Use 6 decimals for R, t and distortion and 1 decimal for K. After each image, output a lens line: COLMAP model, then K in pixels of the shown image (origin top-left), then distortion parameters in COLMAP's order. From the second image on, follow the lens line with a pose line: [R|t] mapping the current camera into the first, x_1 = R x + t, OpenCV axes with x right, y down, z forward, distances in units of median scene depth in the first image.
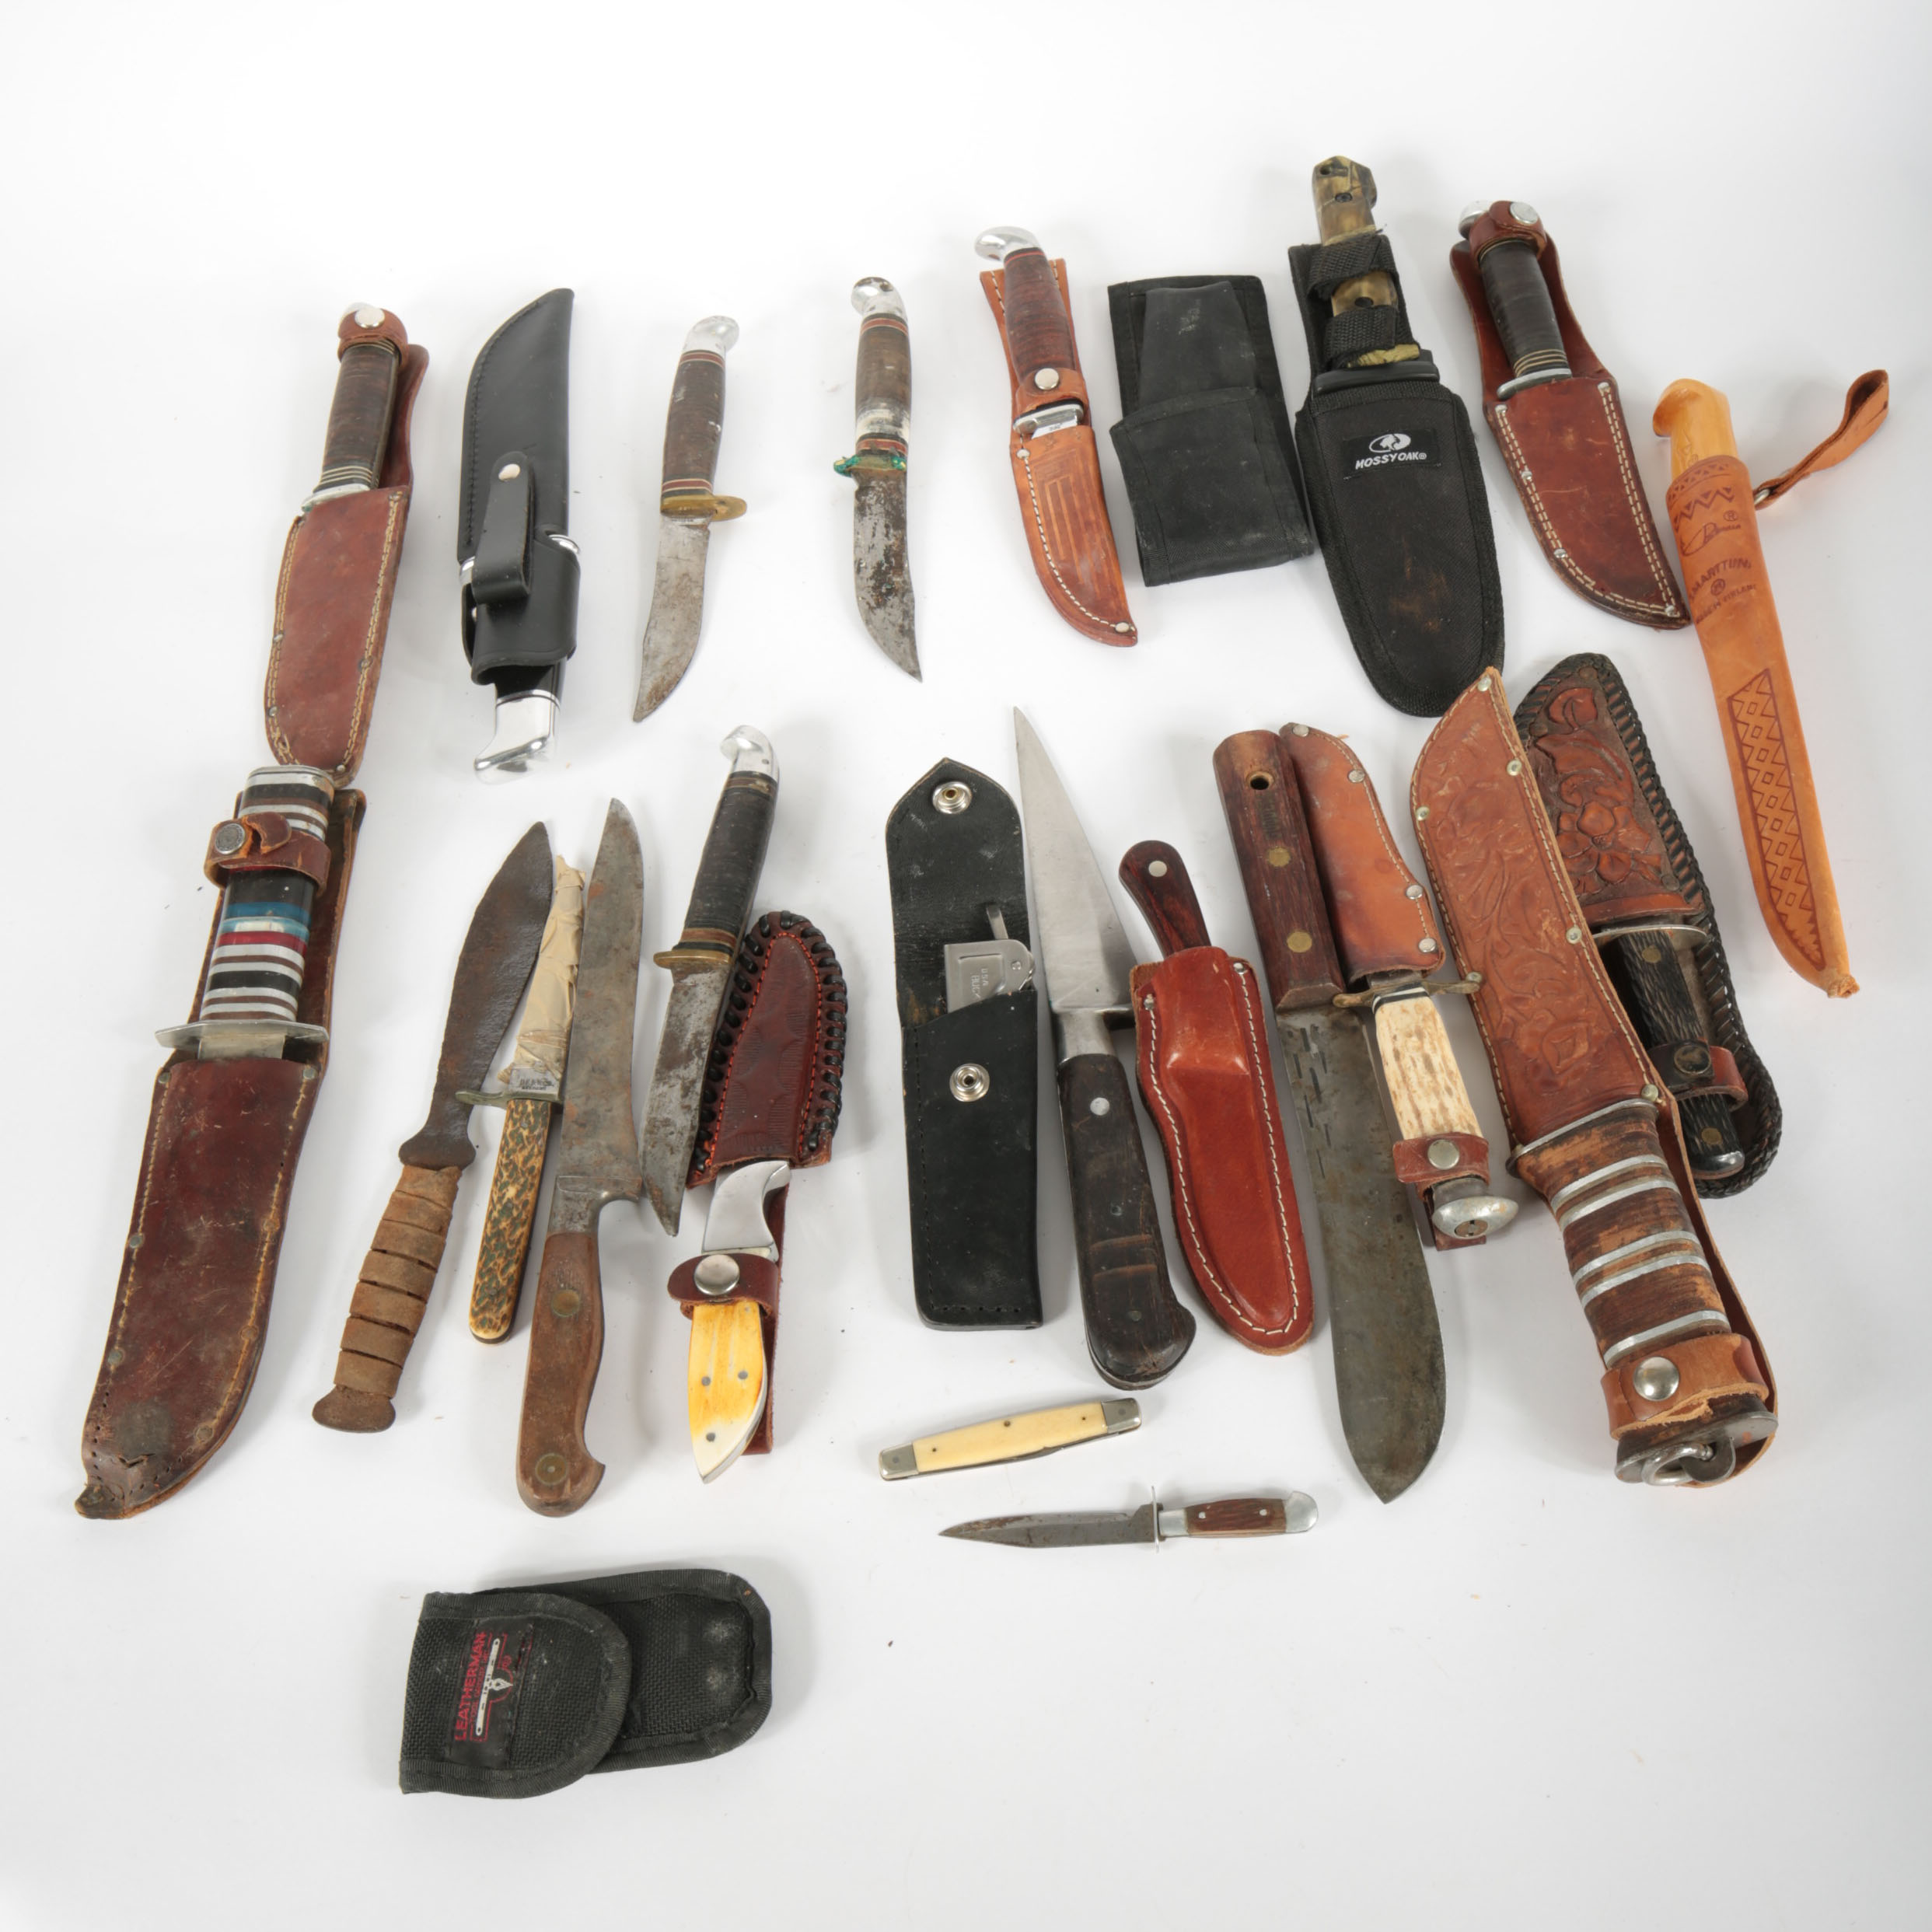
lens RADIAL K [[2251.6, 0, 945.3], [0, 2251.6, 916.4], [0, 0, 1]] dist [0.010398, -0.025246]
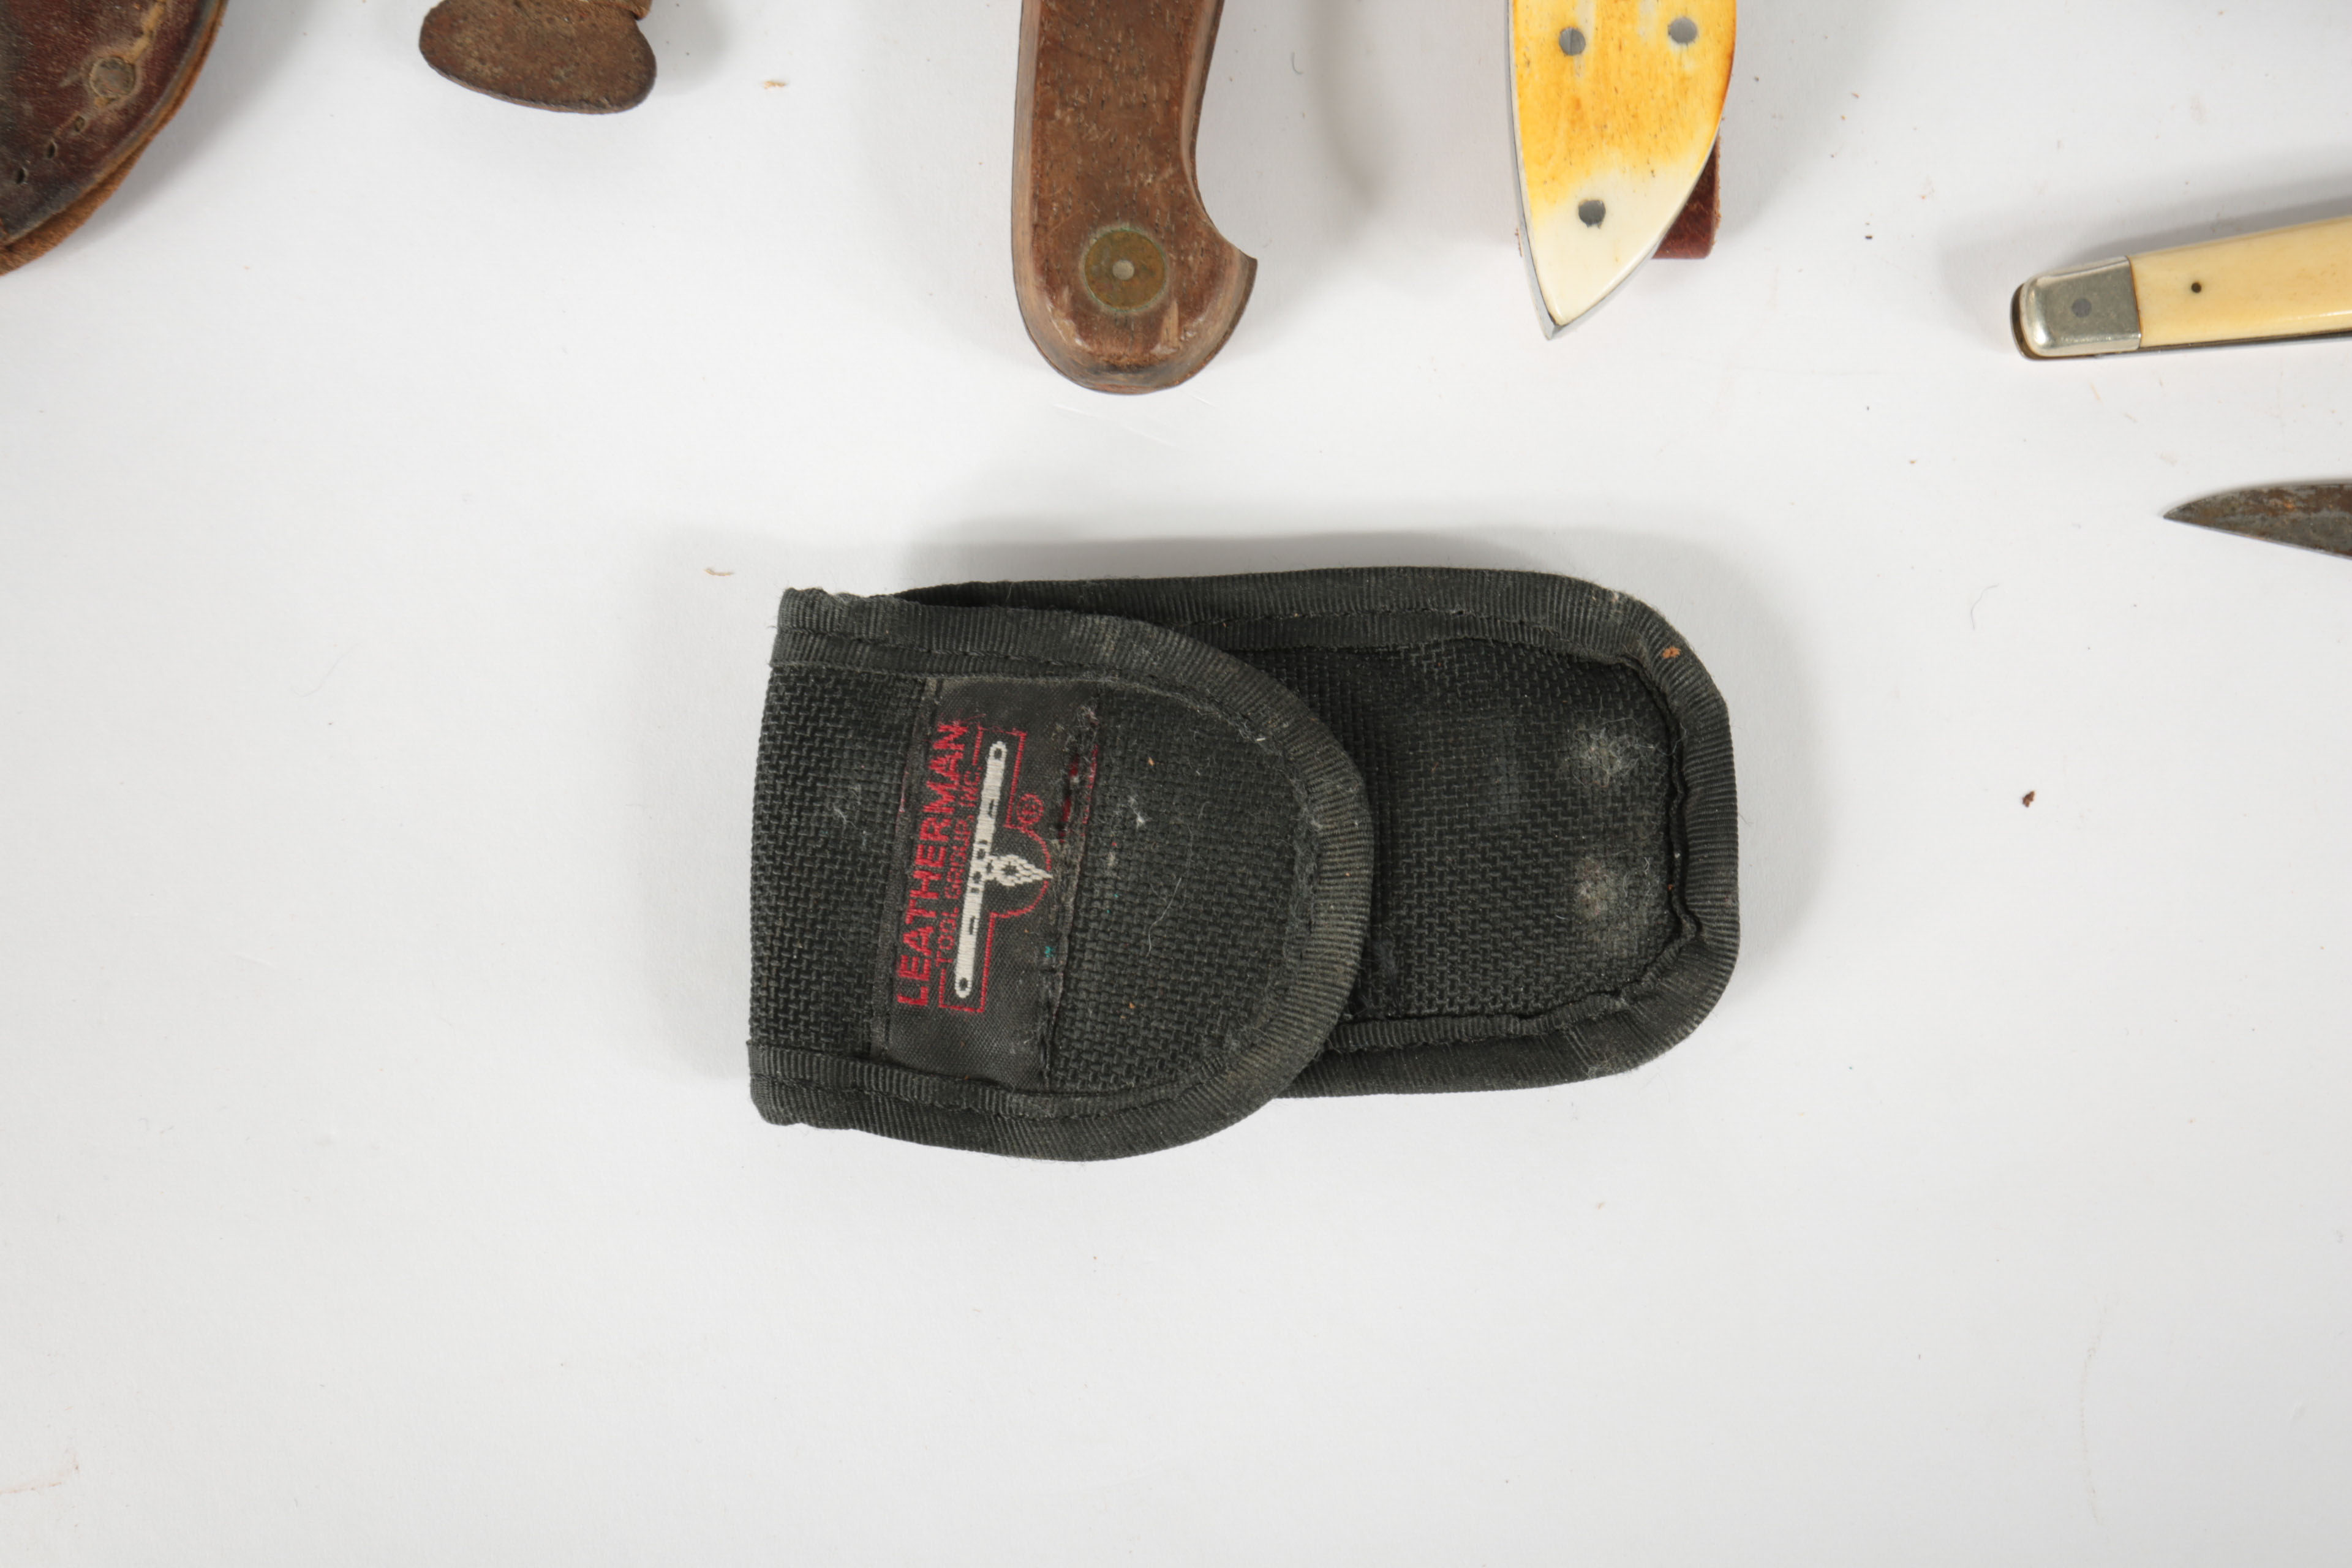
lens RADIAL K [[2172.4, 0, 1181.6], [0, 2172.4, 787.2], [0, 0, 1]] dist [0.022816, 0.015207]
pose [[0.996953, 0.055191, 0.055119, -0.329093], [-0.075976, 0.847078, 0.526010, 0.245130], [-0.017659, -0.528595, 0.848690, 1.220574]]
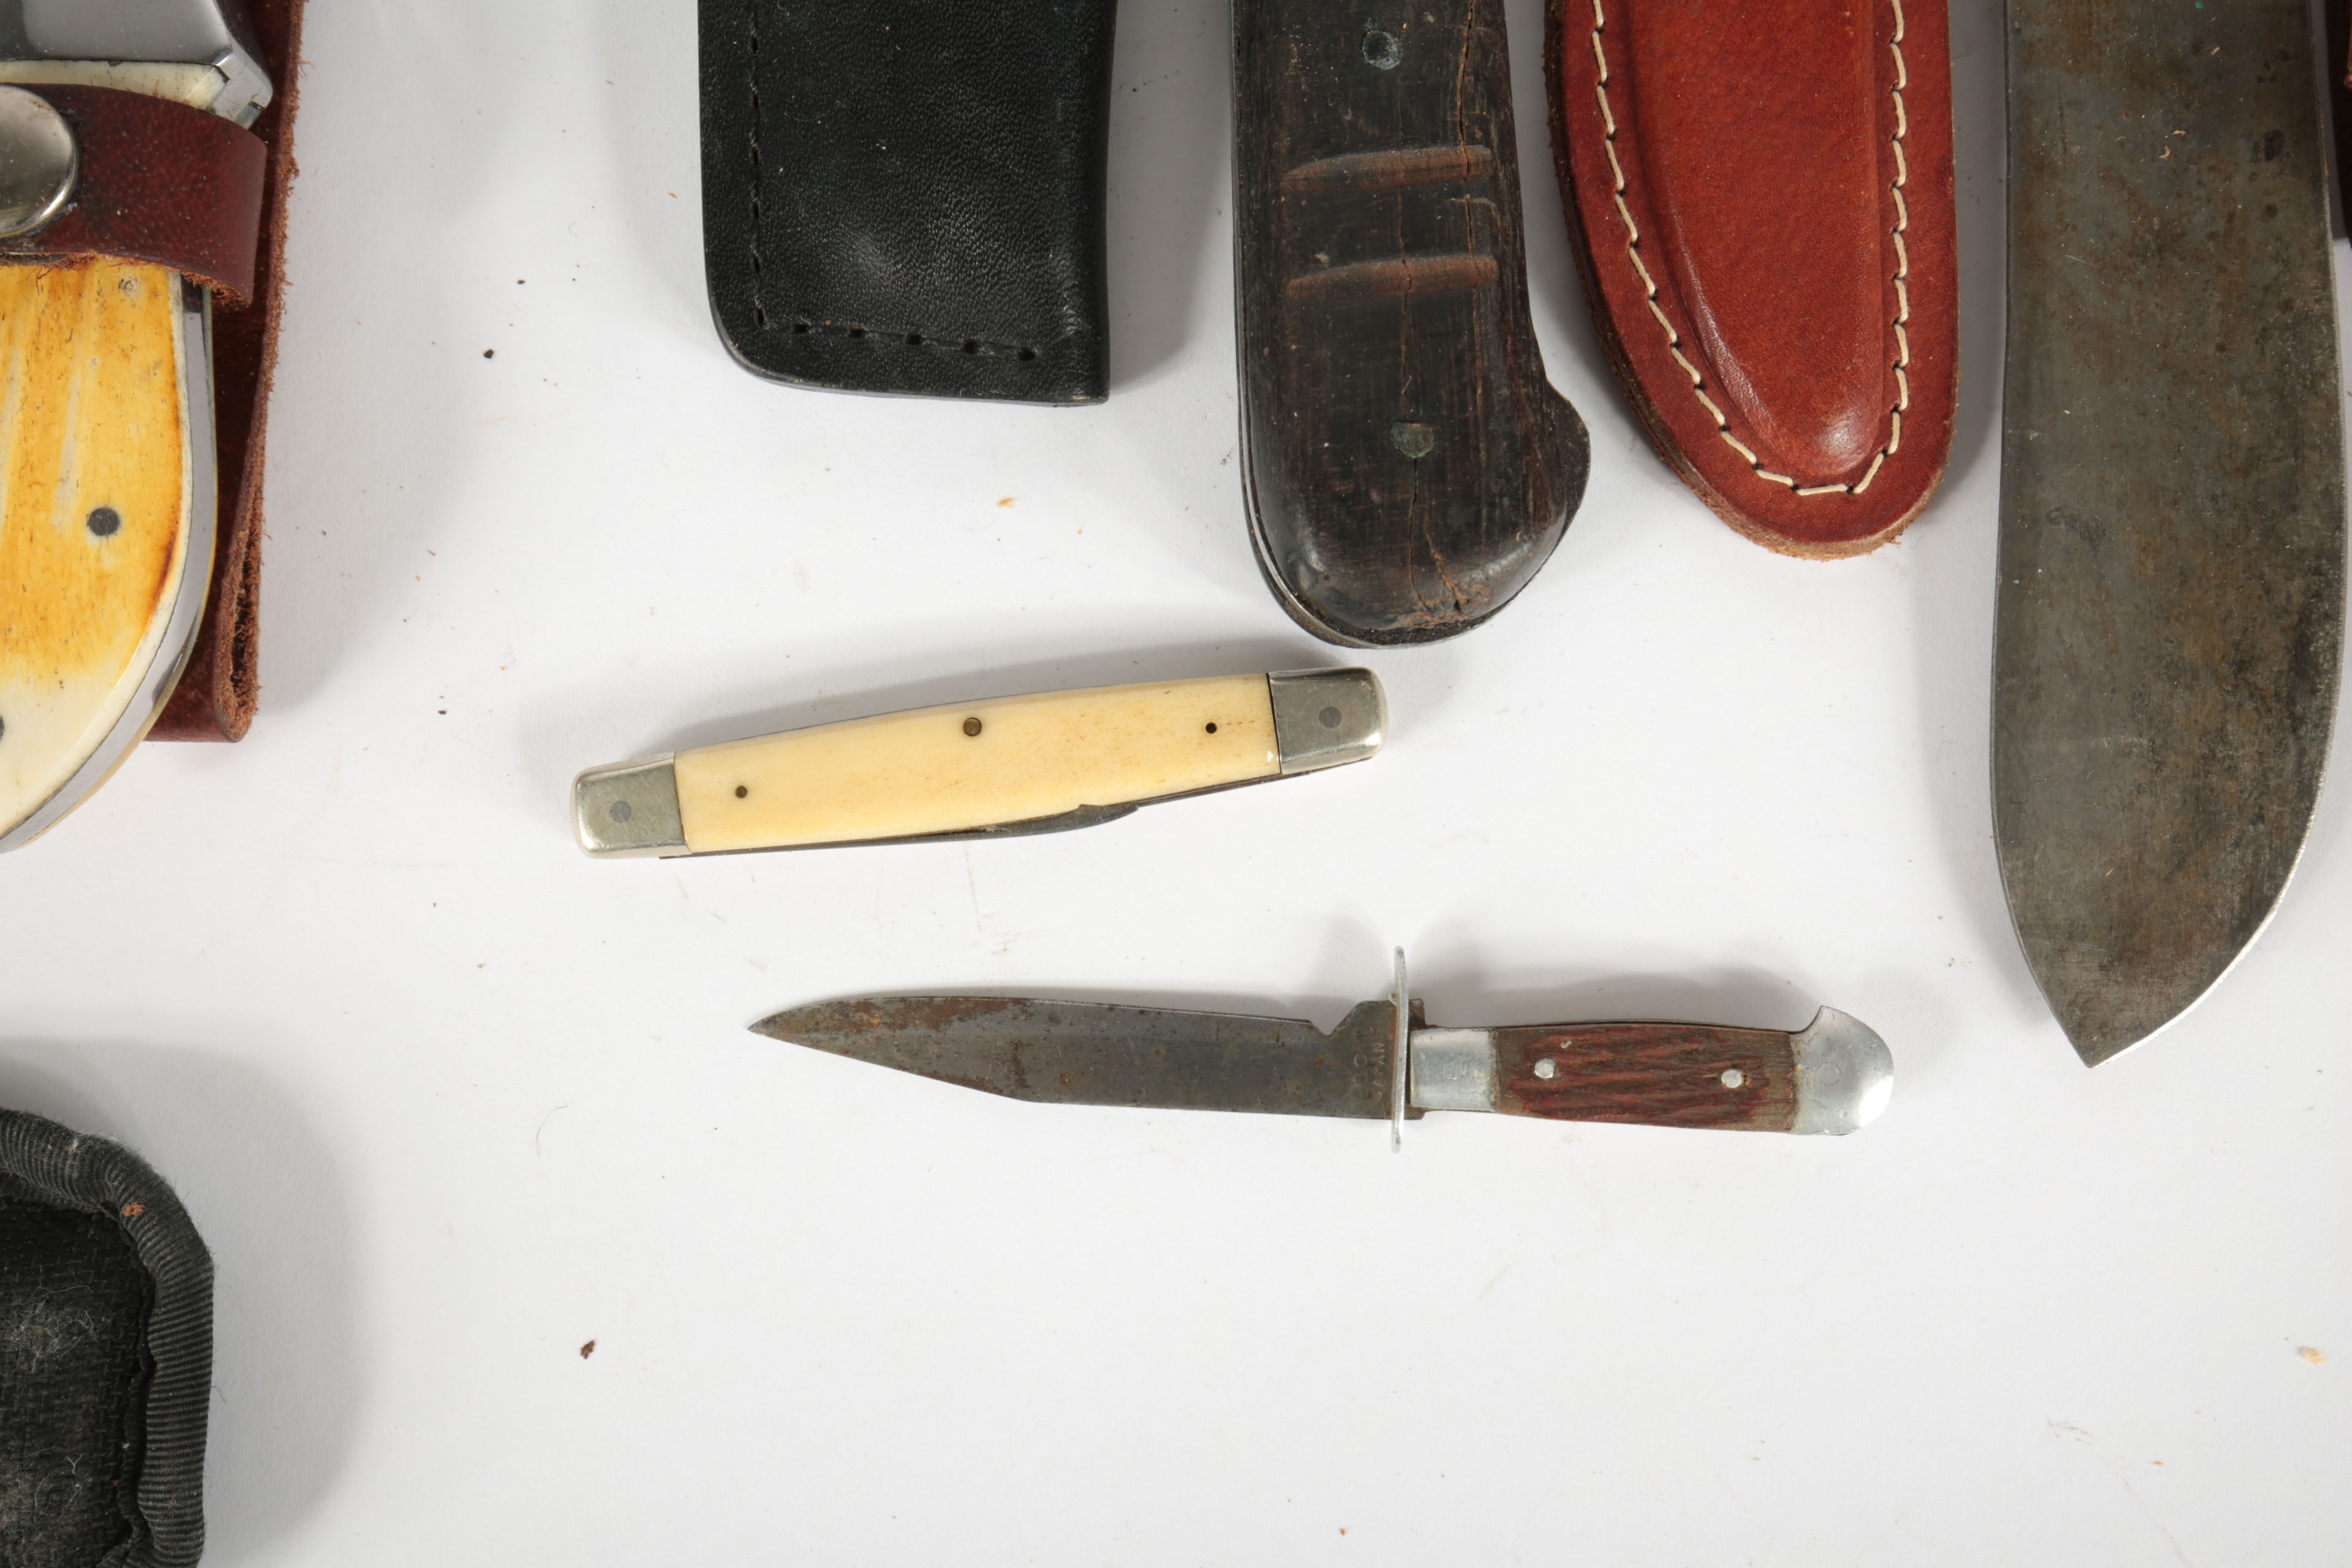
lens RADIAL K [[2172.4, 0, 1181.6], [0, 2172.4, 787.2], [0, 0, 1]] dist [0.022816, 0.015207]
pose [[0.994325, 0.051912, 0.092863, 0.052833], [-0.092814, 0.849908, 0.518692, 0.126126], [-0.051999, -0.524367, 0.849903, 1.340044]]
